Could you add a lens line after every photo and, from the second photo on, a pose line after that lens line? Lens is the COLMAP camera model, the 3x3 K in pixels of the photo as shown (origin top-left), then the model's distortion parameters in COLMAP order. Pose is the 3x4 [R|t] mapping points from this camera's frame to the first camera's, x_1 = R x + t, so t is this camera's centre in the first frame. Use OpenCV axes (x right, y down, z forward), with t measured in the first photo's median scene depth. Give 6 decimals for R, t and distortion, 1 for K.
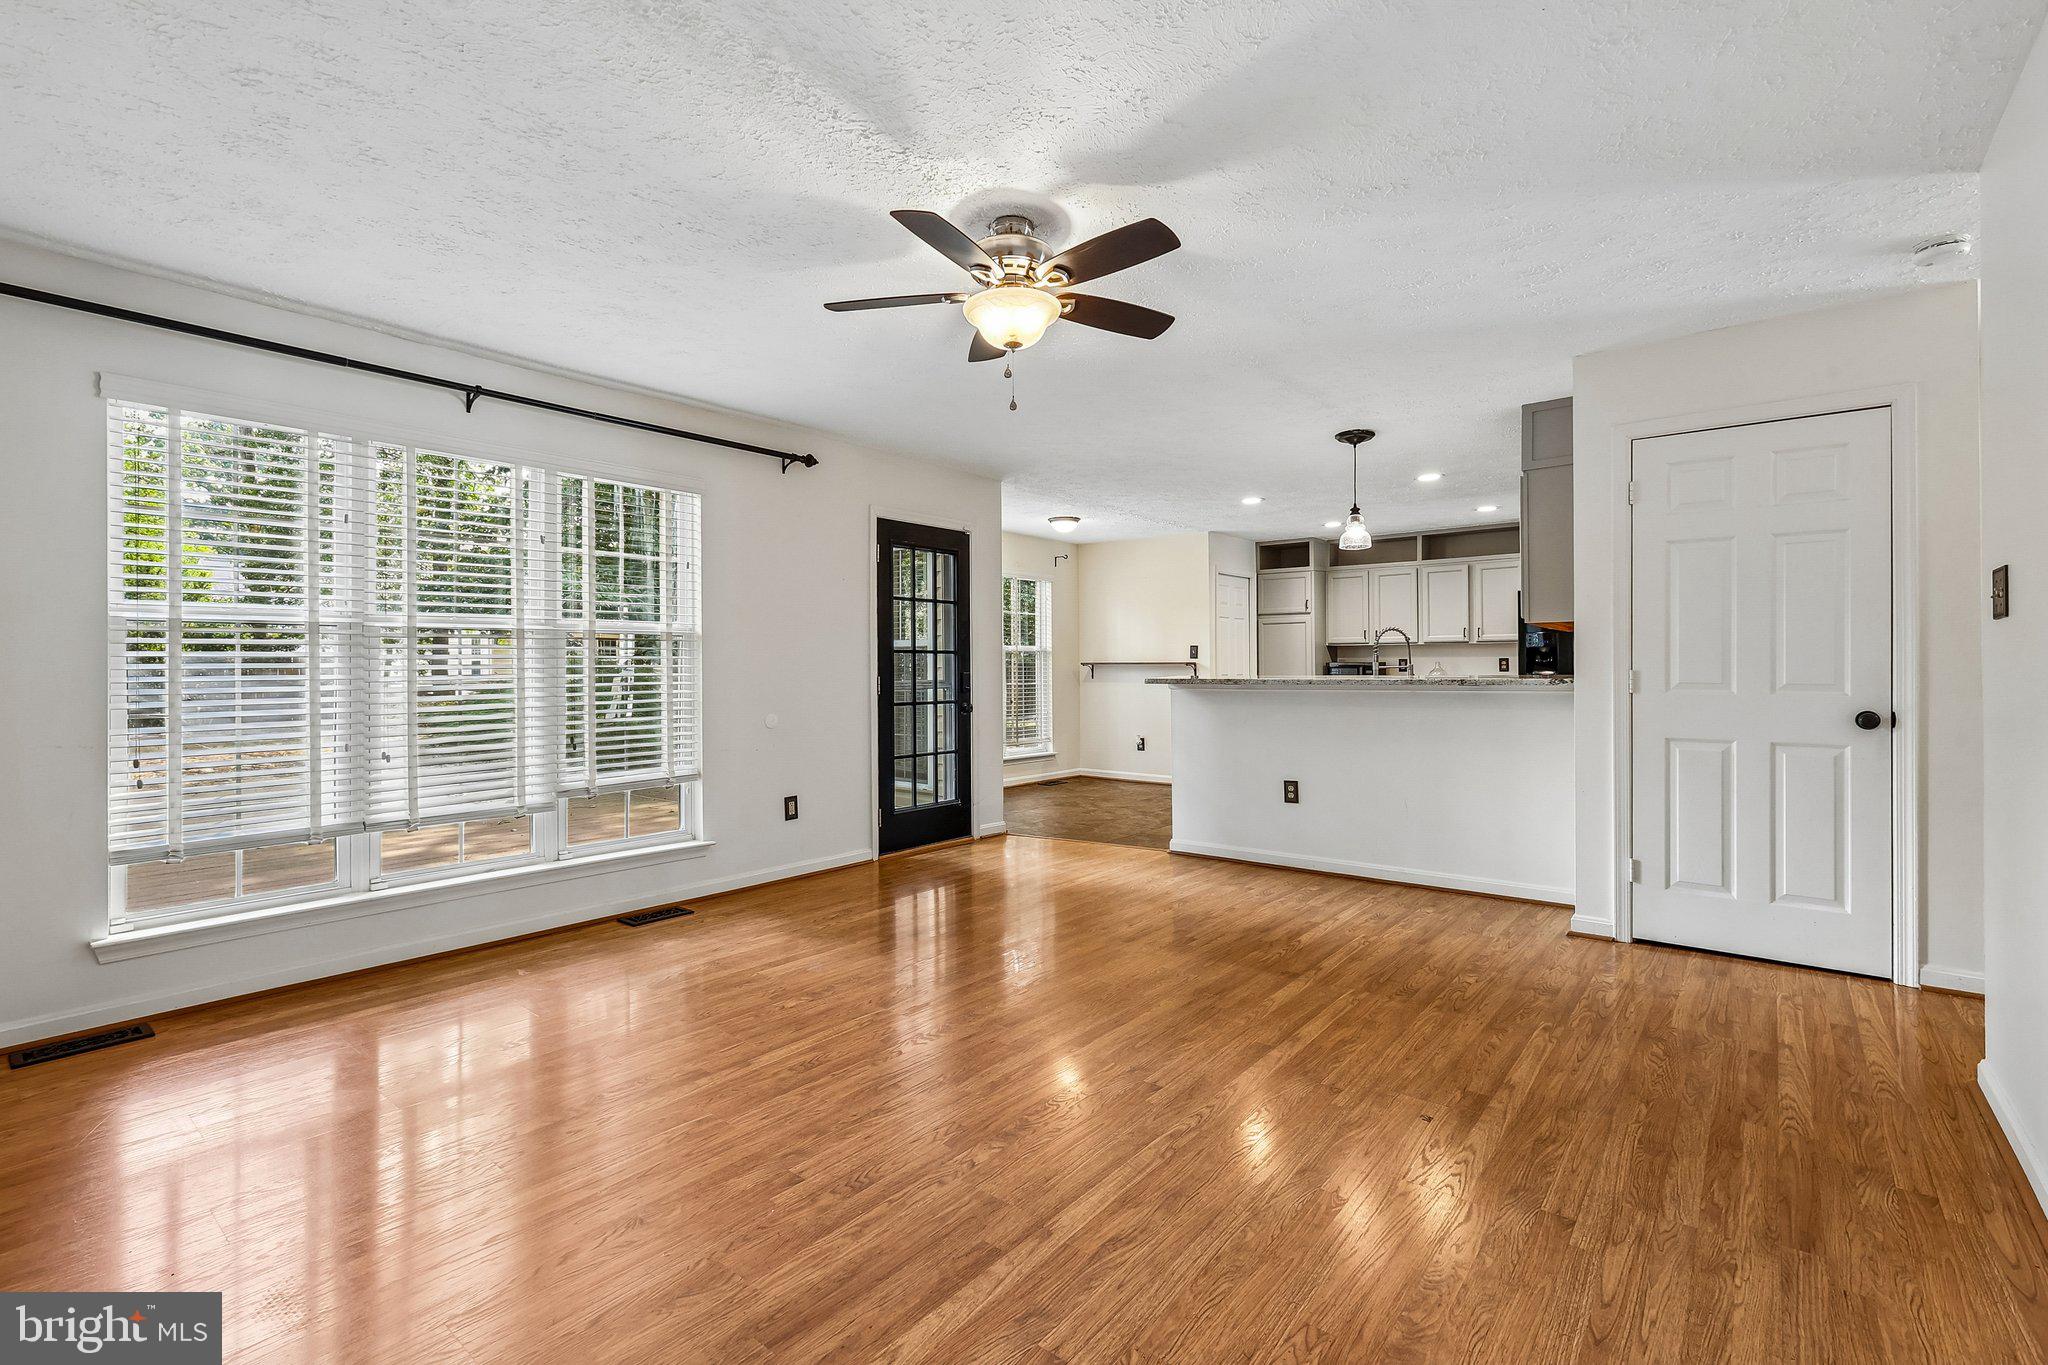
lens RADIAL K [[906.8, 0, 1029.2], [0, 906.8, 667.4], [0, 0, 1]] dist [0.001720, -0.000840]
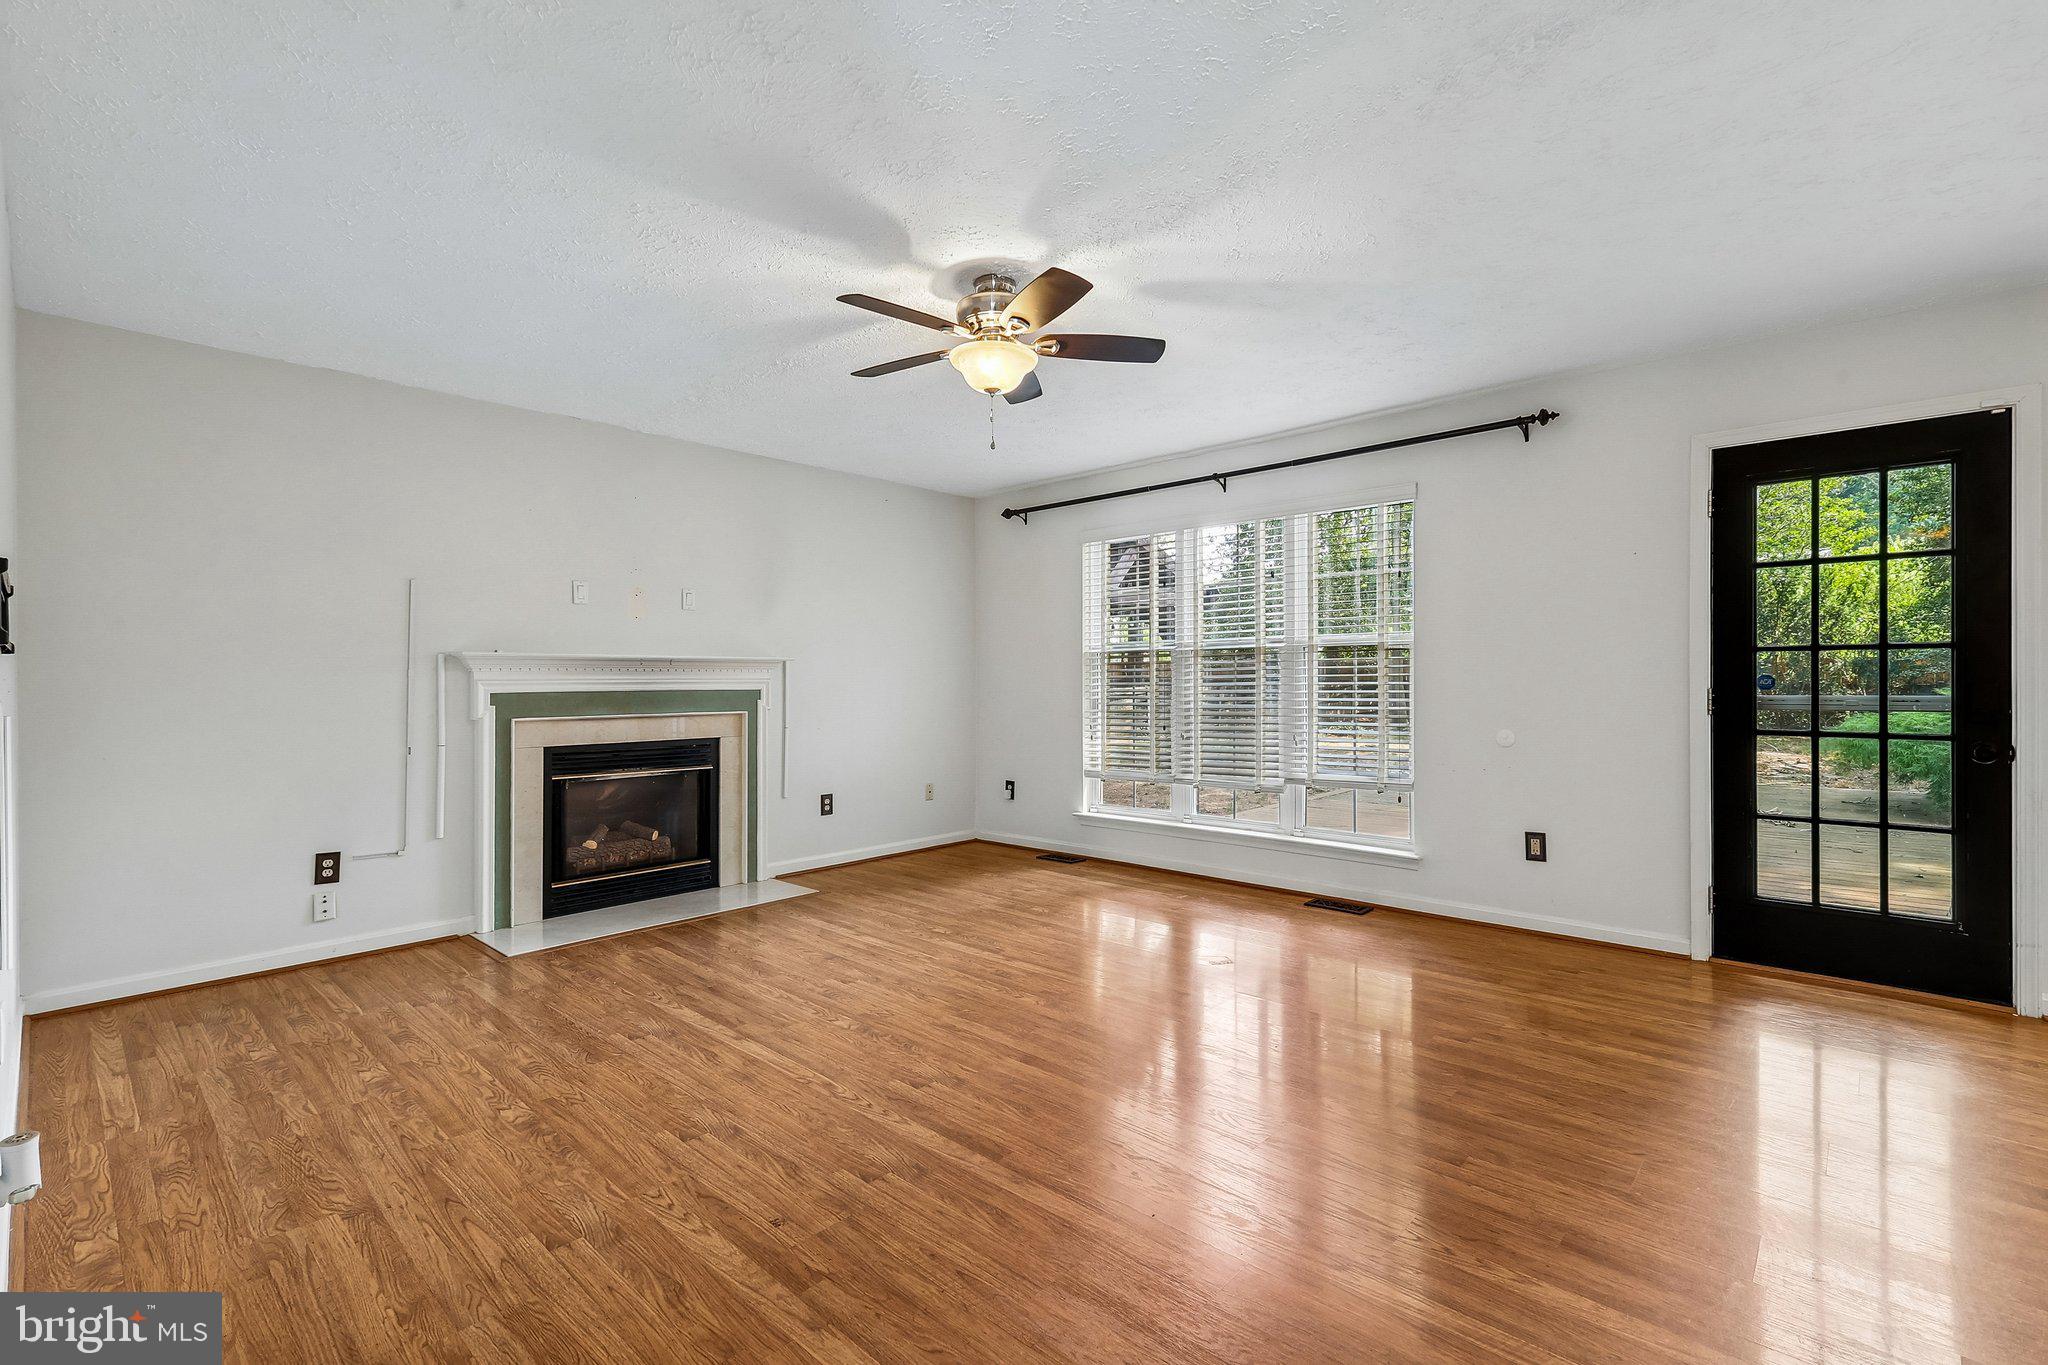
lens RADIAL K [[906.8, 0, 1035.8], [0, 906.8, 672.0], [0, 0, 1]] dist [0.001720, -0.000840]
pose [[-0.056037, -0.003138, -0.998424, 0.977796], [0.009899, 0.999944, -0.003698, -0.006681], [0.998380, -0.010091, -0.056003, 0.996479]]
